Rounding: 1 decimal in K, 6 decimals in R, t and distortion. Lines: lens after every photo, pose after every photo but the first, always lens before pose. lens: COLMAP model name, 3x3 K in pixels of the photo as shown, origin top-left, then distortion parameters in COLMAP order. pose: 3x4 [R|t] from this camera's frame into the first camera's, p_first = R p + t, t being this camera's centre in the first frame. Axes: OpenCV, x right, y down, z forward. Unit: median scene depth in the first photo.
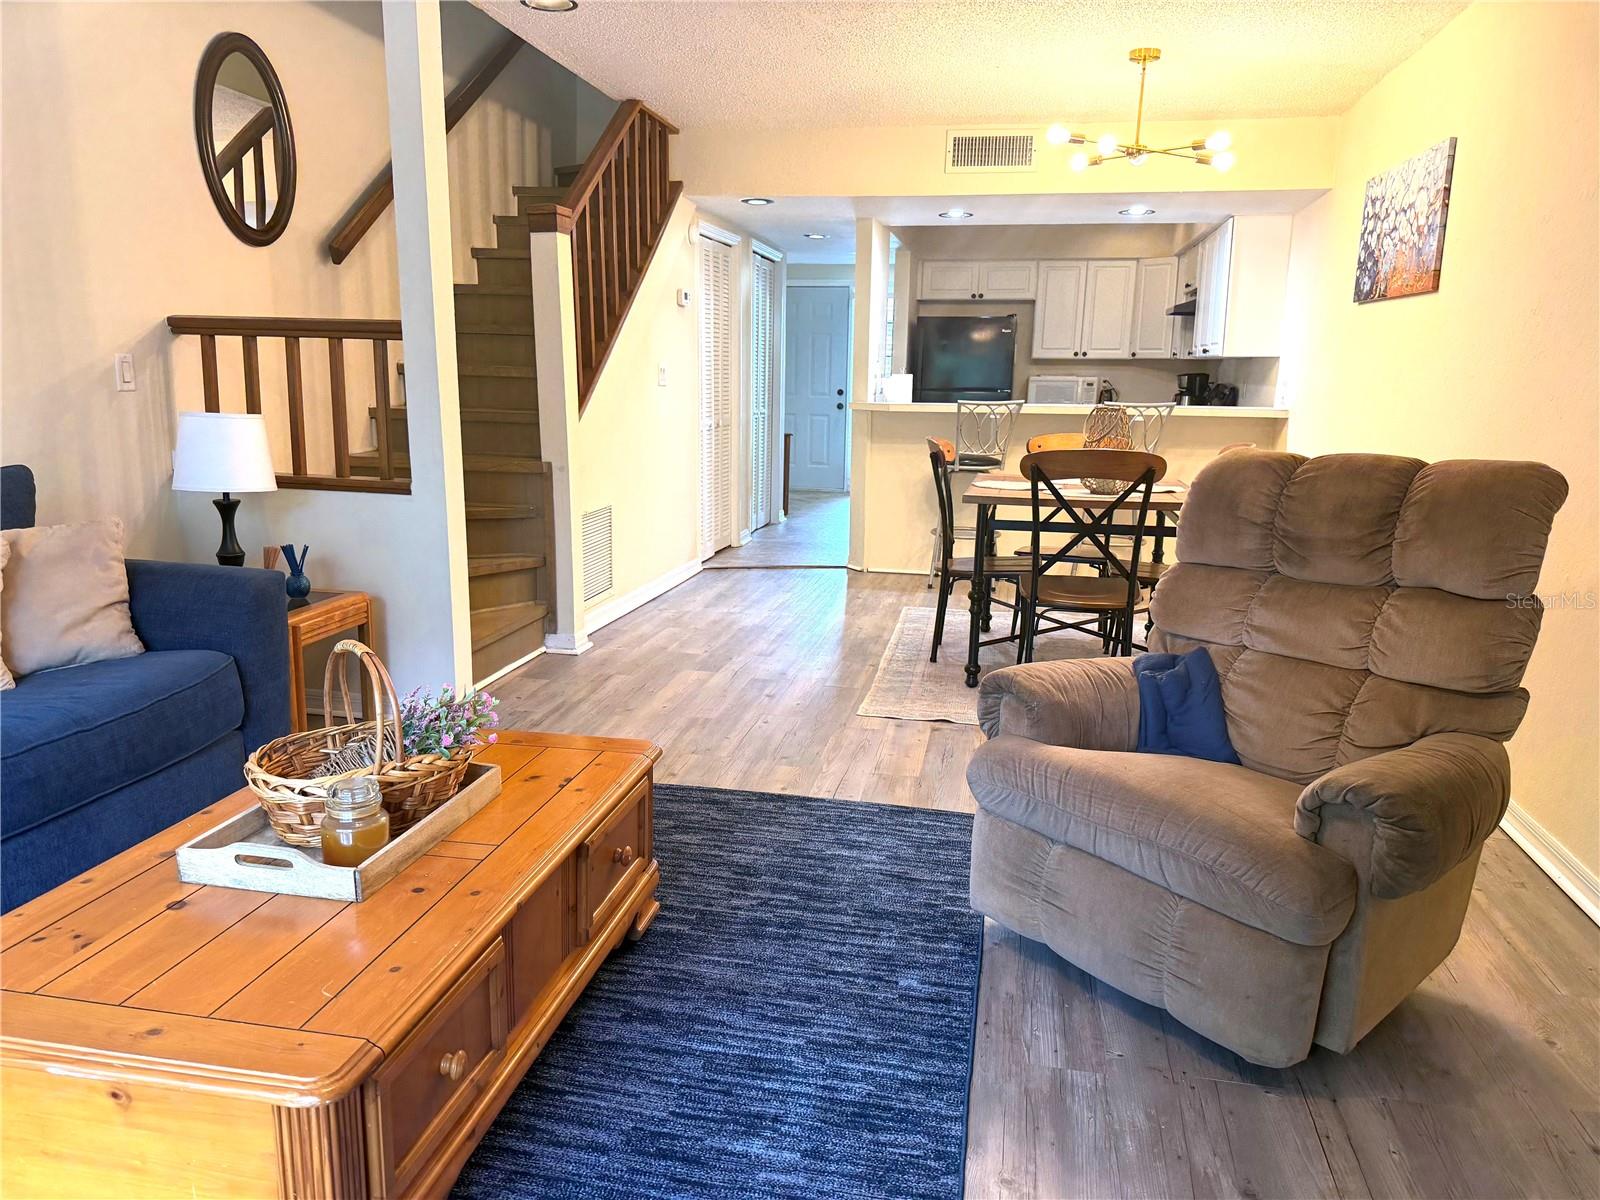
lens RADIAL K [[1146.1, 0, 800.0], [0, 1146.1, 600.0], [0, 0, 1]] dist [0.028316, -0.000955]
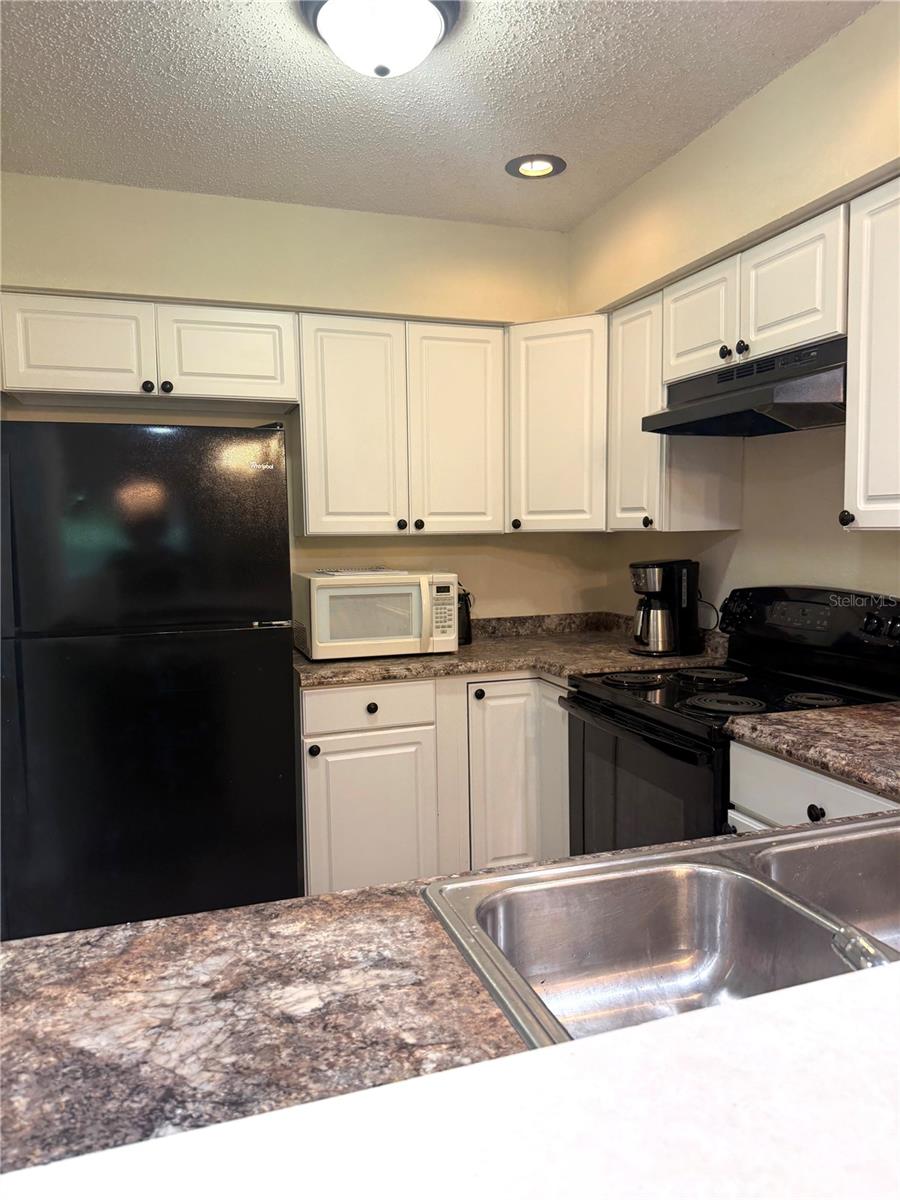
lens RADIAL K [[859.6, 0, 450.0], [0, 859.6, 600.0], [0, 0, 1]] dist [0.028316, -0.000955]
pose [[0.861644, -0.056648, 0.504341, 0.085489], [0.124148, 0.987086, -0.101232, -0.148732], [-0.492094, 0.149839, 0.857550, 0.708994]]
